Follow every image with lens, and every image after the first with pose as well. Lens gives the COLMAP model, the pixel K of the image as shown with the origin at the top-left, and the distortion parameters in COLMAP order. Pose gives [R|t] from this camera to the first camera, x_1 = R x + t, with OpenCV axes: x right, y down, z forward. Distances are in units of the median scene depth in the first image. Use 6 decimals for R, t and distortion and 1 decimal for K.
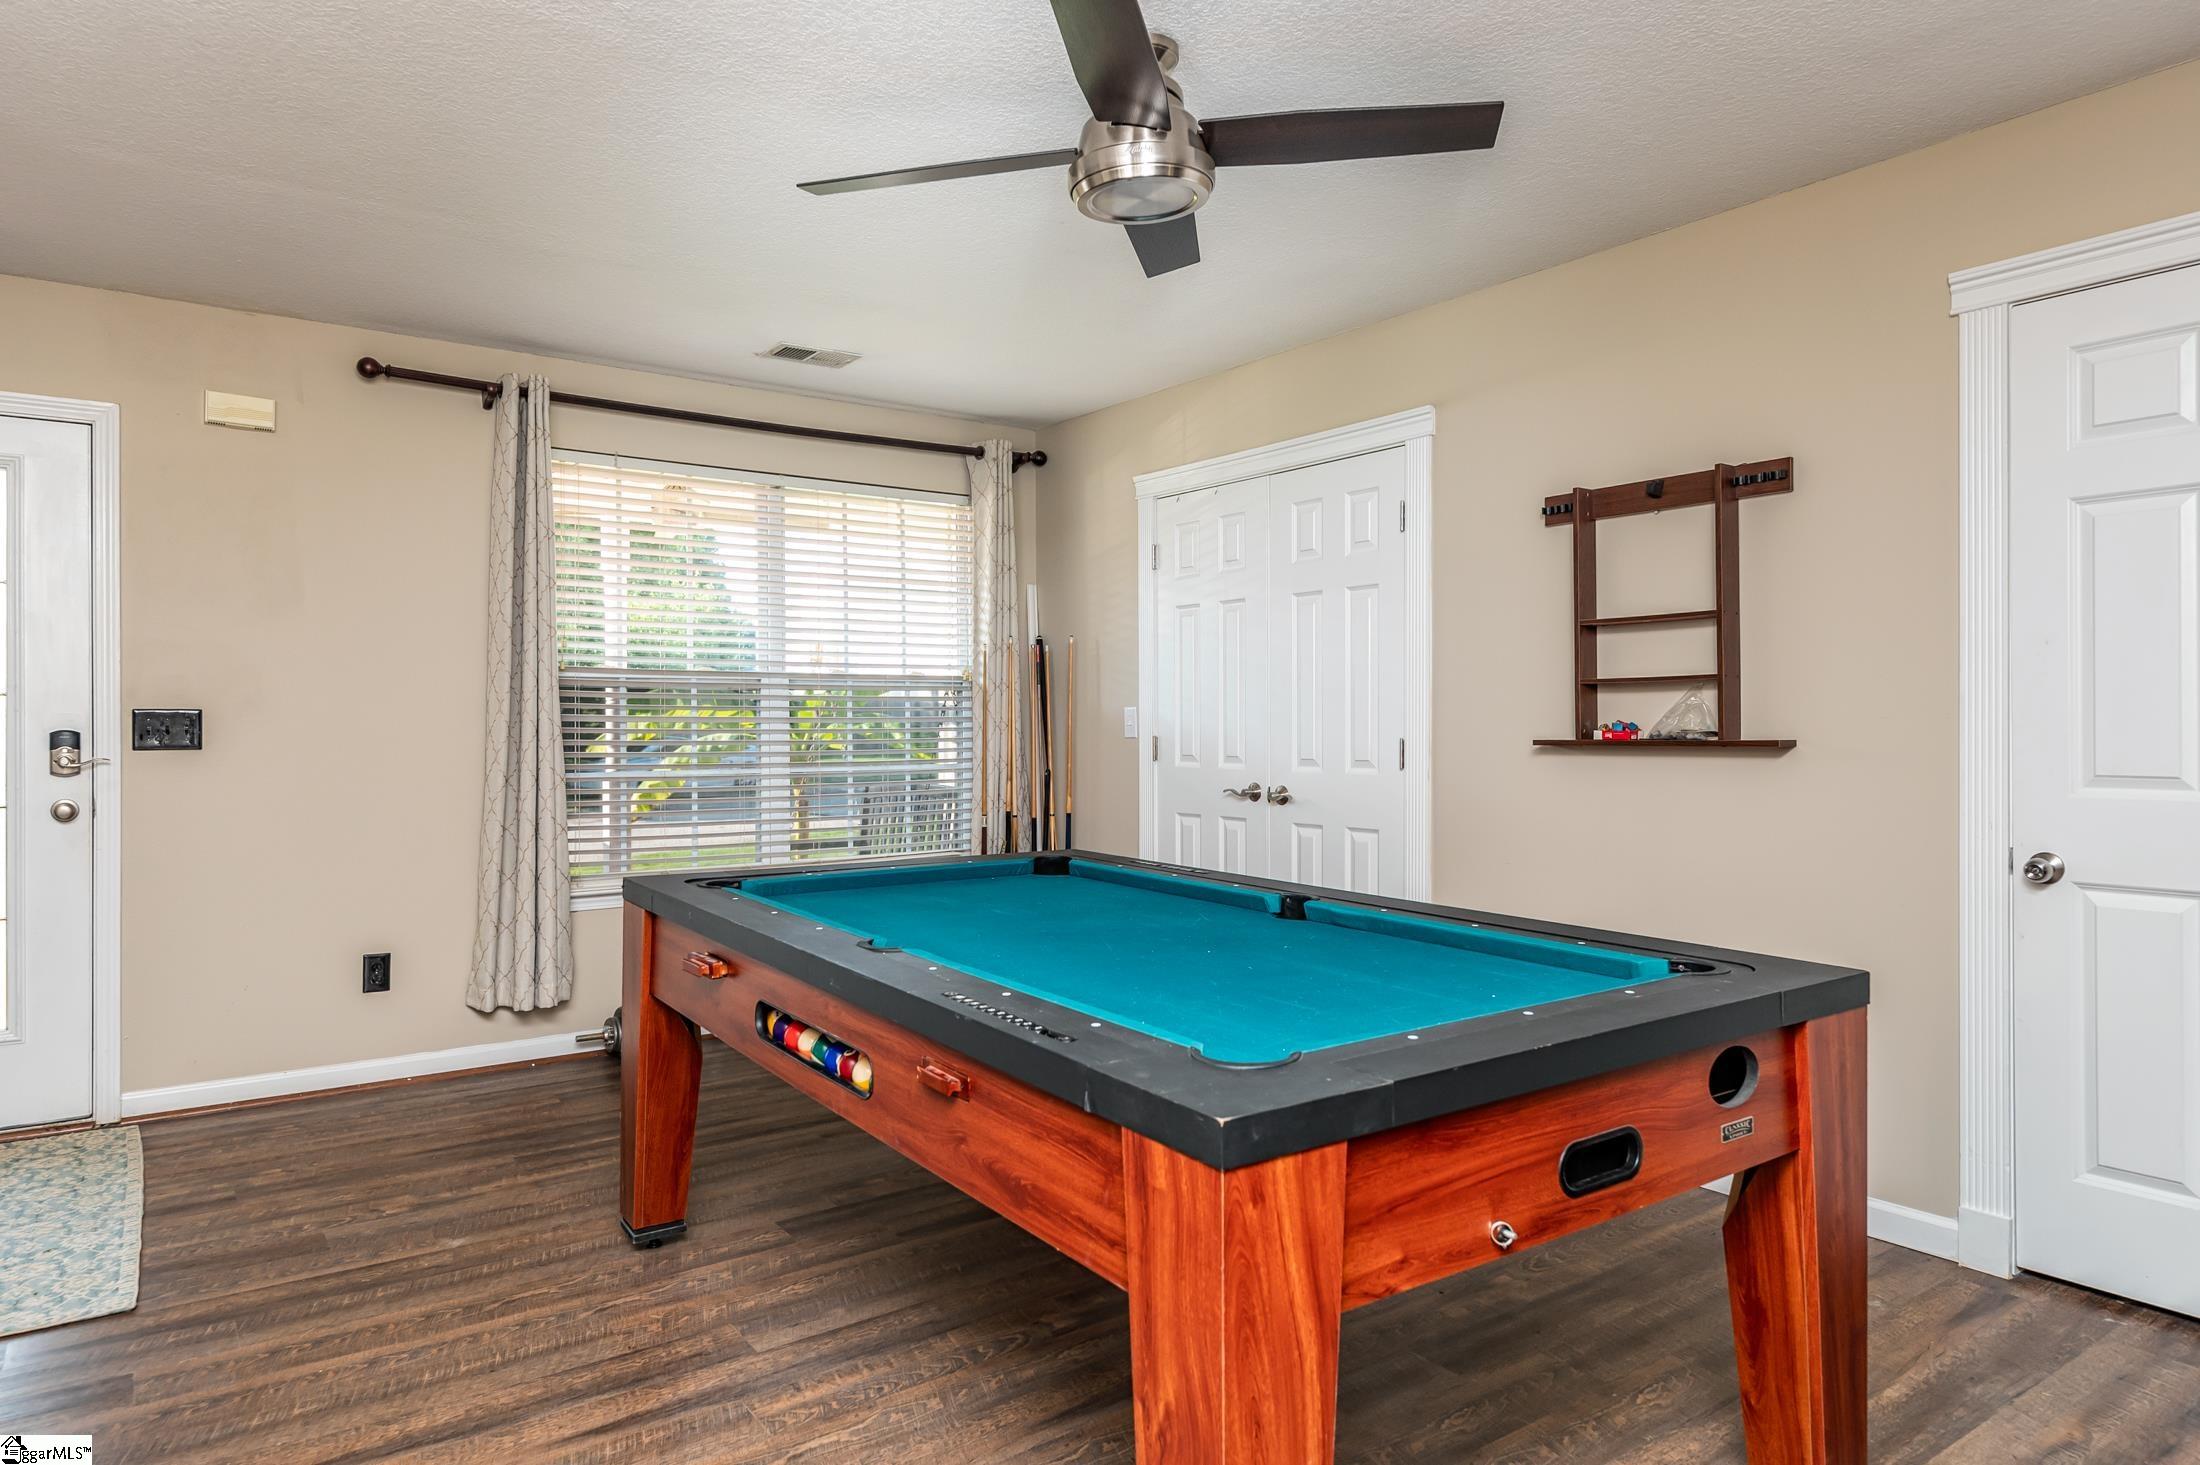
lens RADIAL K [[1348.4, 0, 1091.7], [0, 1348.4, 726.4], [0, 0, 1]] dist [0.015325, -0.007738]
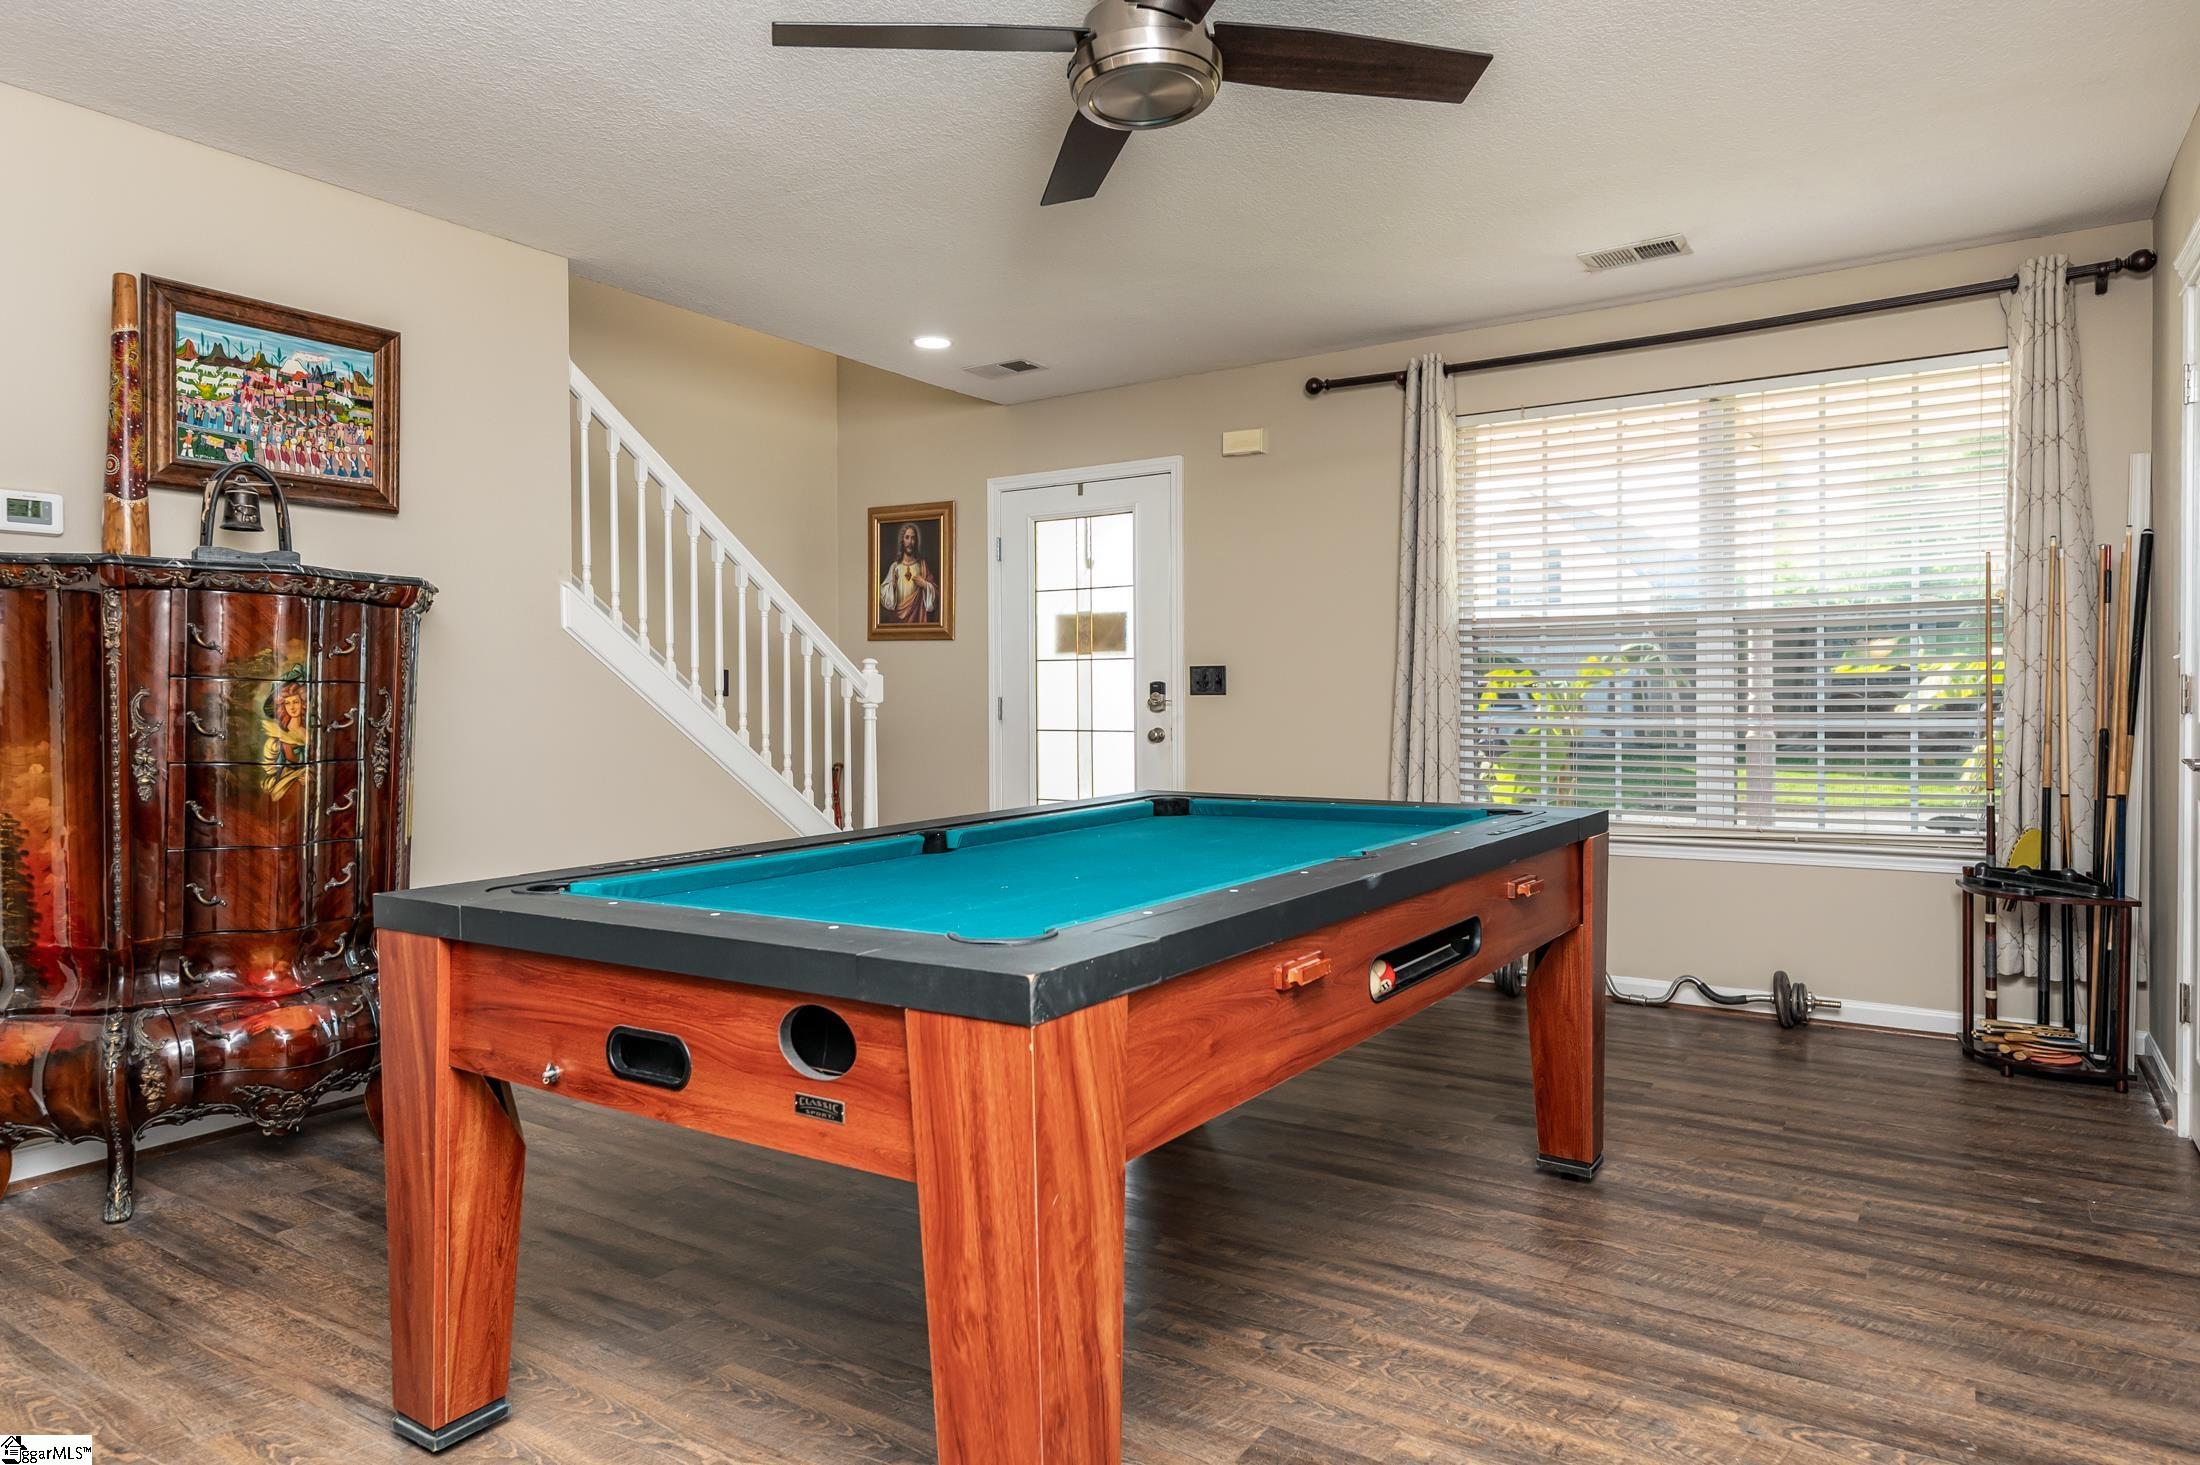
lens RADIAL K [[1348.4, 0, 1090.1], [0, 1348.4, 724.7], [0, 0, 1]] dist [0.015325, -0.007738]
pose [[0.341246, 0.014812, -0.939857, 0.535186], [-0.000139, 0.999877, 0.015708, 0.024104], [0.939974, -0.005229, 0.341206, 0.366967]]
